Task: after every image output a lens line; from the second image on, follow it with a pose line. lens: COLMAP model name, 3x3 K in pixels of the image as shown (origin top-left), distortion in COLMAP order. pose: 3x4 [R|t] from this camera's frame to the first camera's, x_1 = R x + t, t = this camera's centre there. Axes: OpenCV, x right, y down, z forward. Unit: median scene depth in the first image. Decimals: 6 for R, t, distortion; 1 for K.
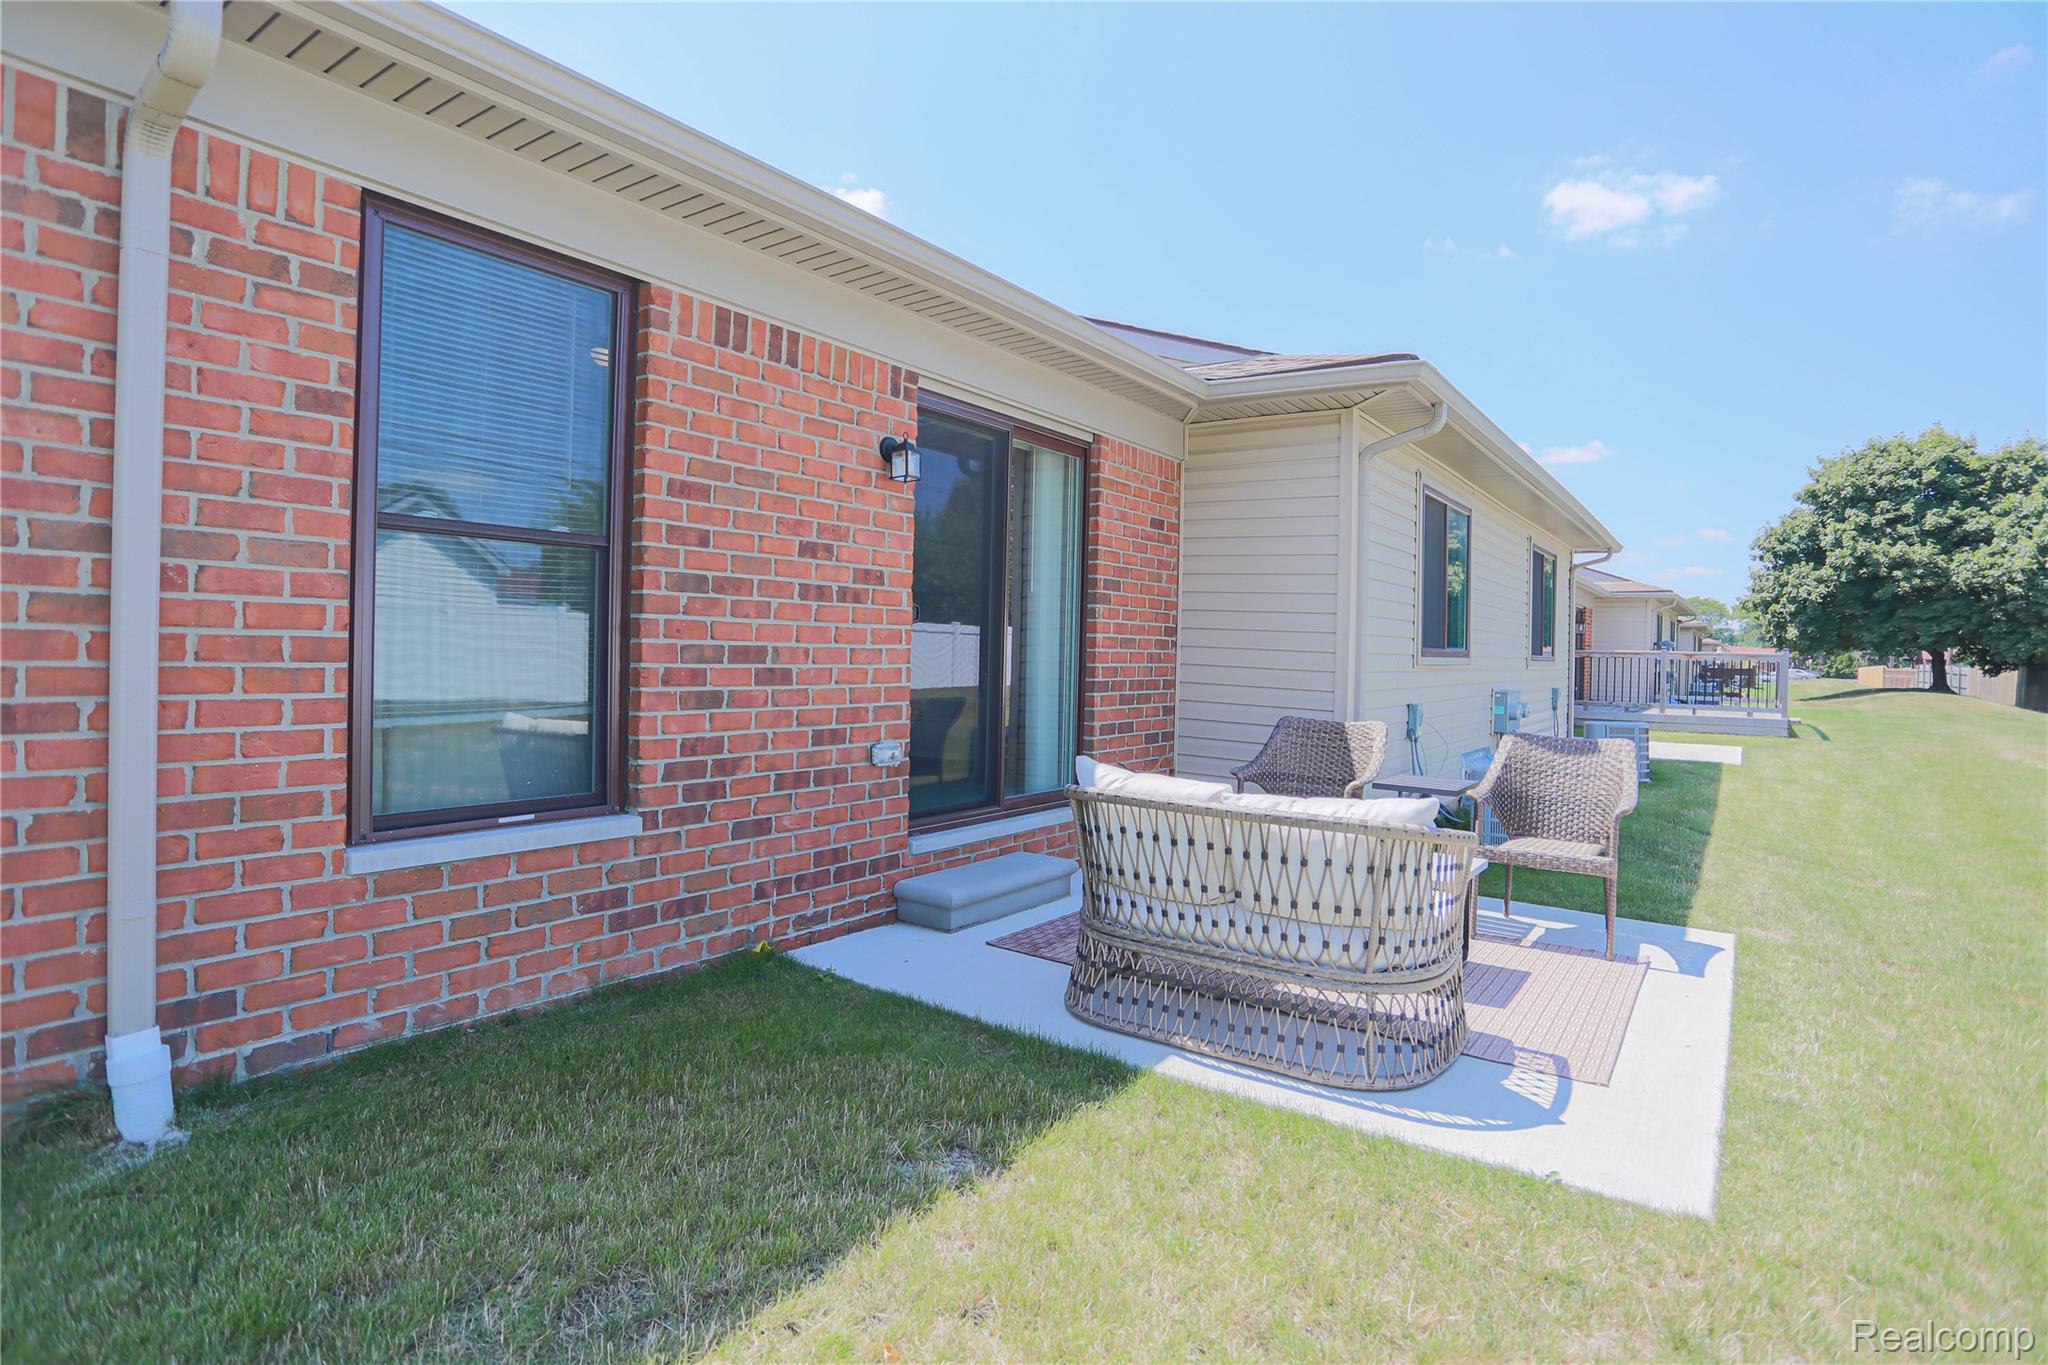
lens RADIAL K [[1052.5, 0, 1034.6], [0, 1052.5, 656.7], [0, 0, 1]] dist [-0.086410, 0.040516]
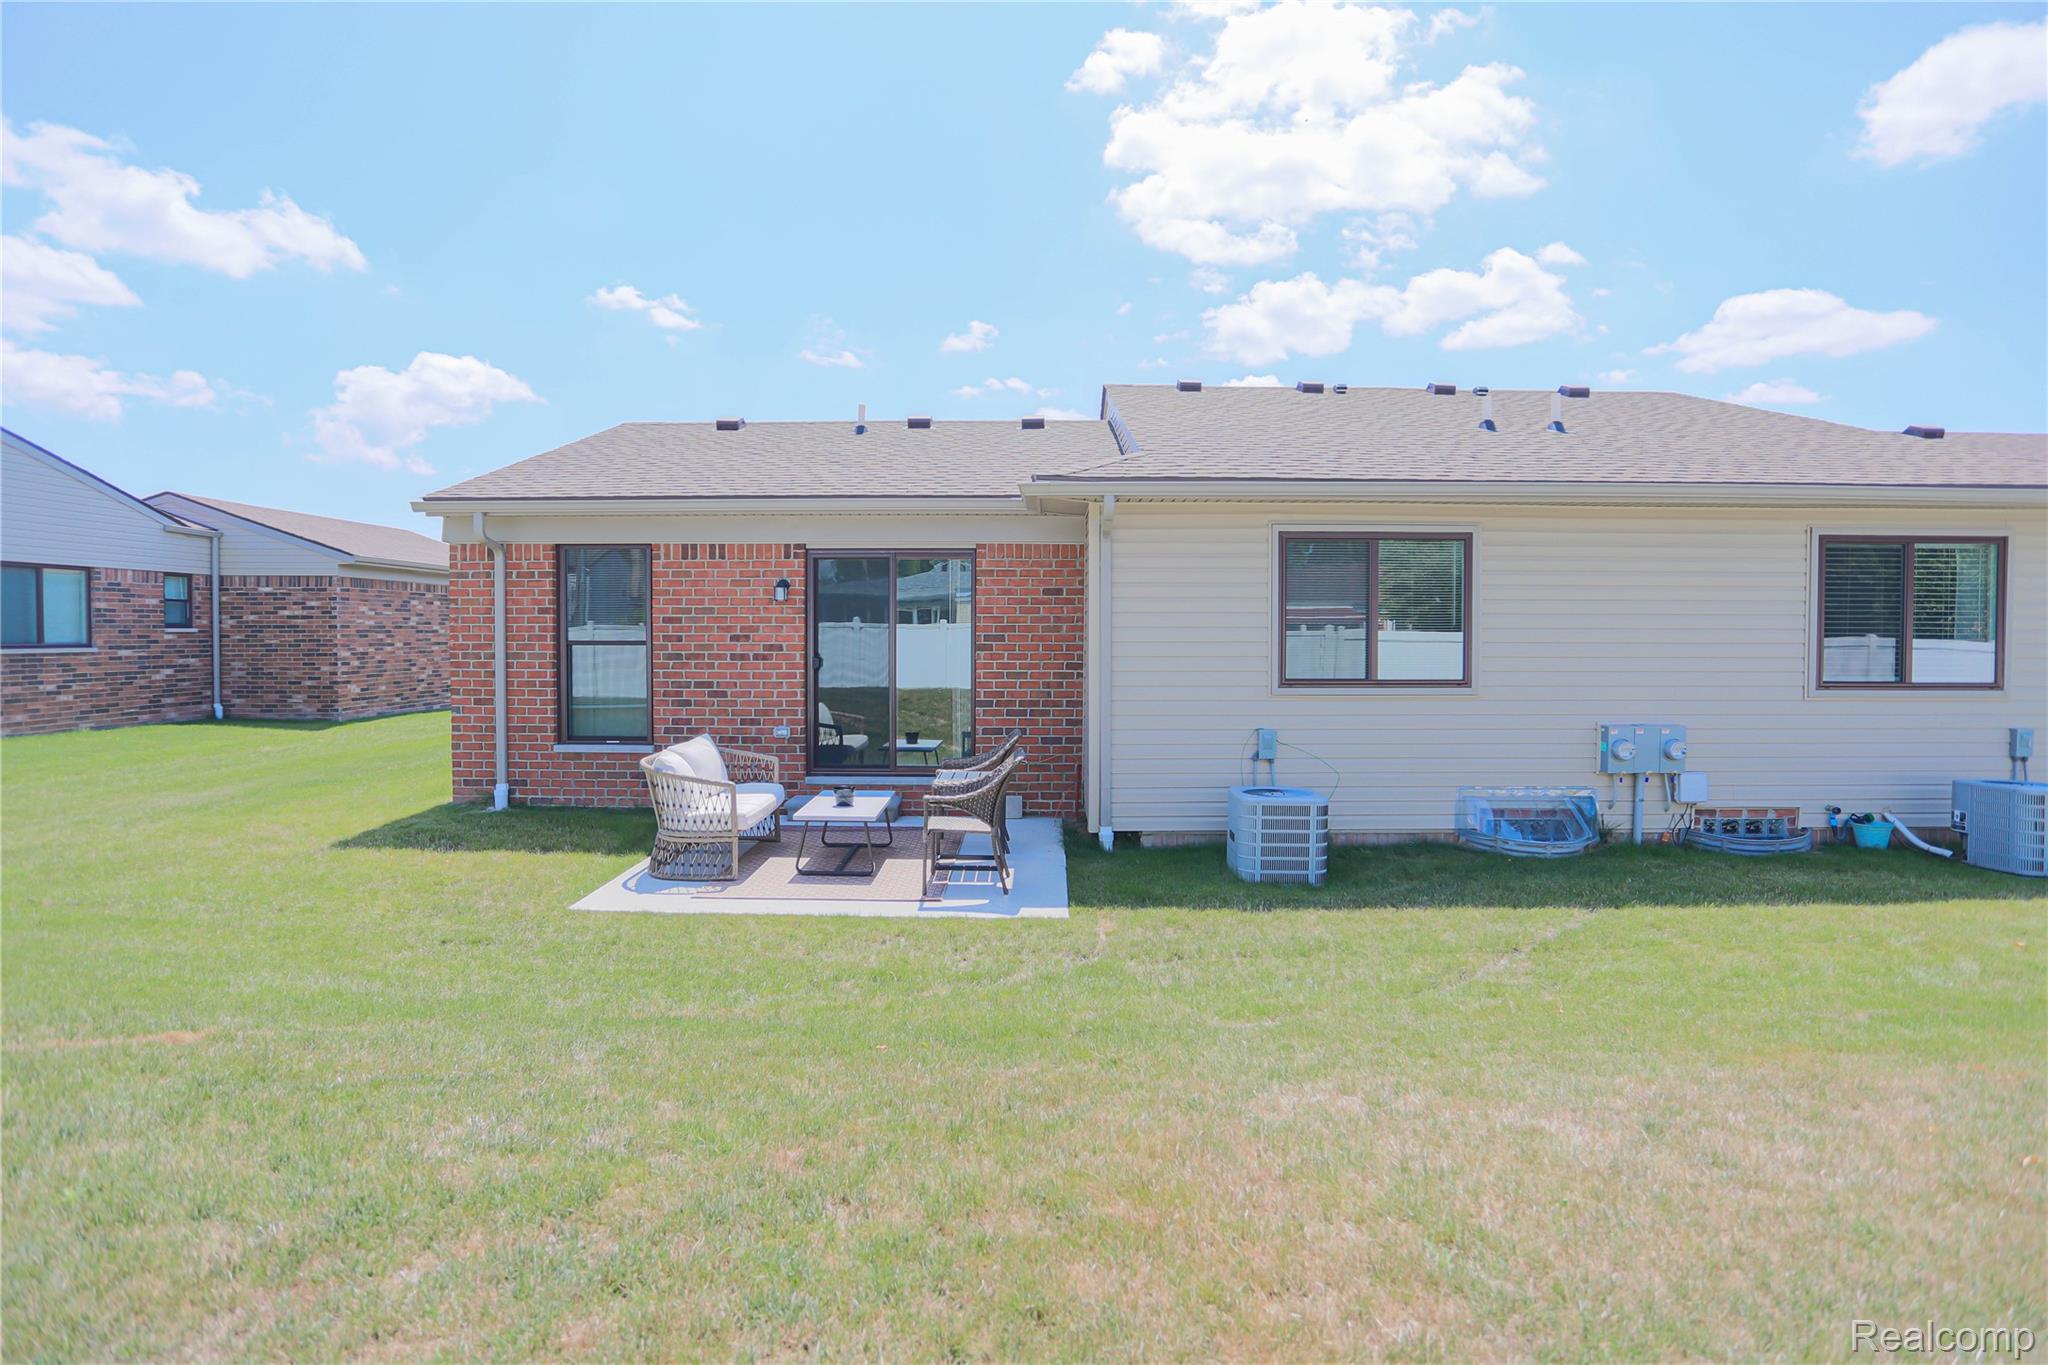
lens RADIAL K [[1052.5, 0, 1034.6], [0, 1052.5, 656.7], [0, 0, 1]] dist [-0.086410, 0.040516]
pose [[0.567975, 0.003073, -0.823040, 1.276978], [0.005345, 0.999958, 0.007422, -0.048109], [0.823029, -0.008614, 0.567935, 0.160600]]
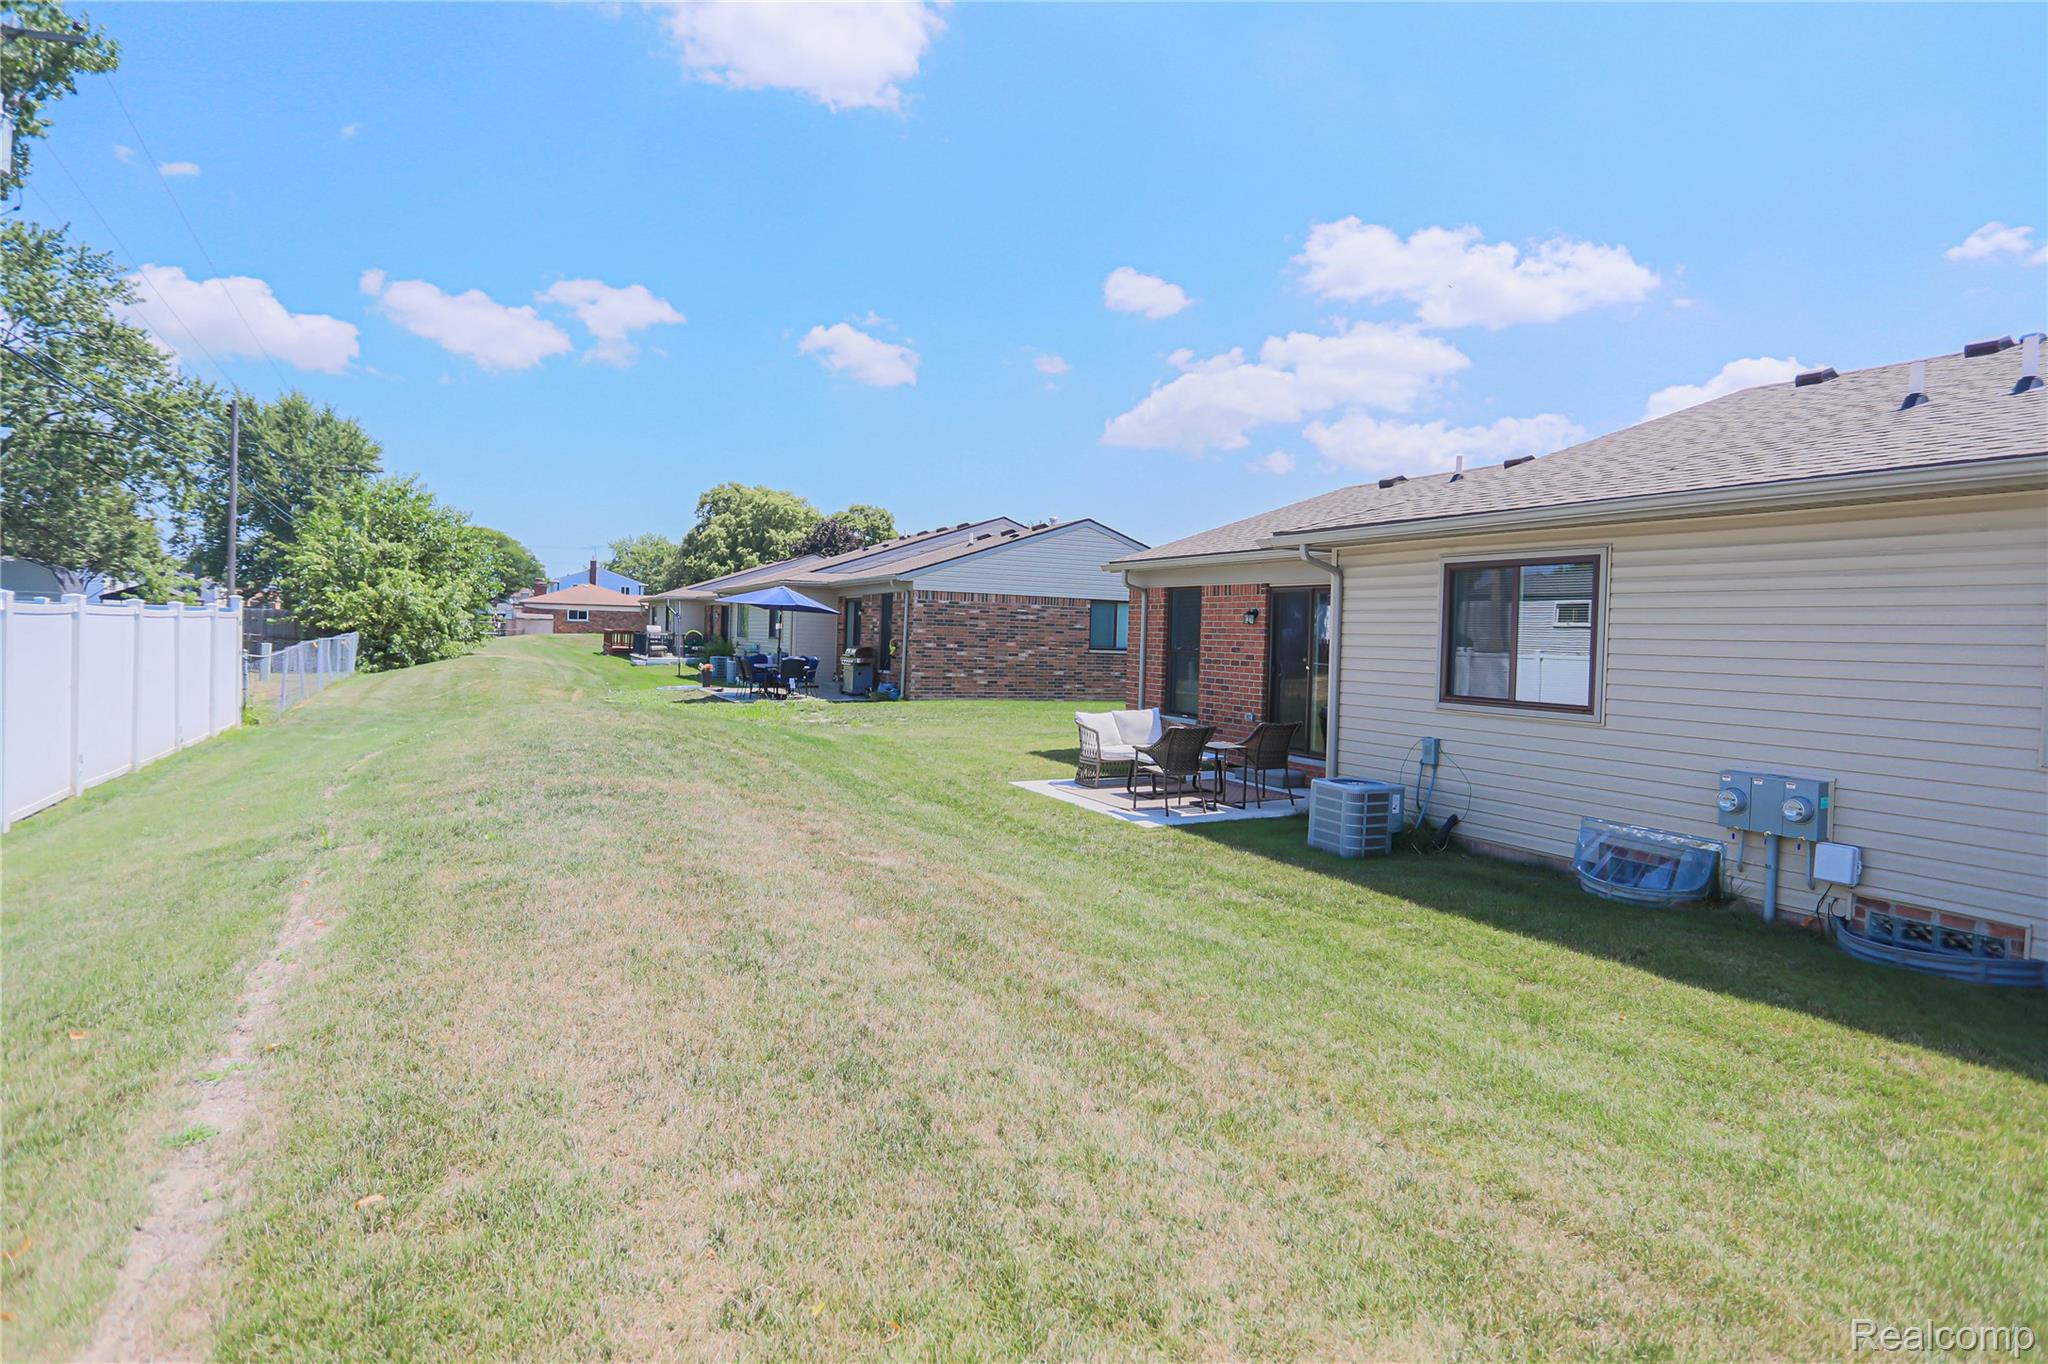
lens RADIAL K [[1052.5, 0, 1034.6], [0, 1052.5, 656.2], [0, 0, 1]] dist [-0.086410, 0.040516]
pose [[-0.458692, -0.014384, -0.888479, 1.893032], [-0.040500, 0.999168, 0.004733, -0.046412], [0.887672, 0.038155, -0.458893, 1.241015]]
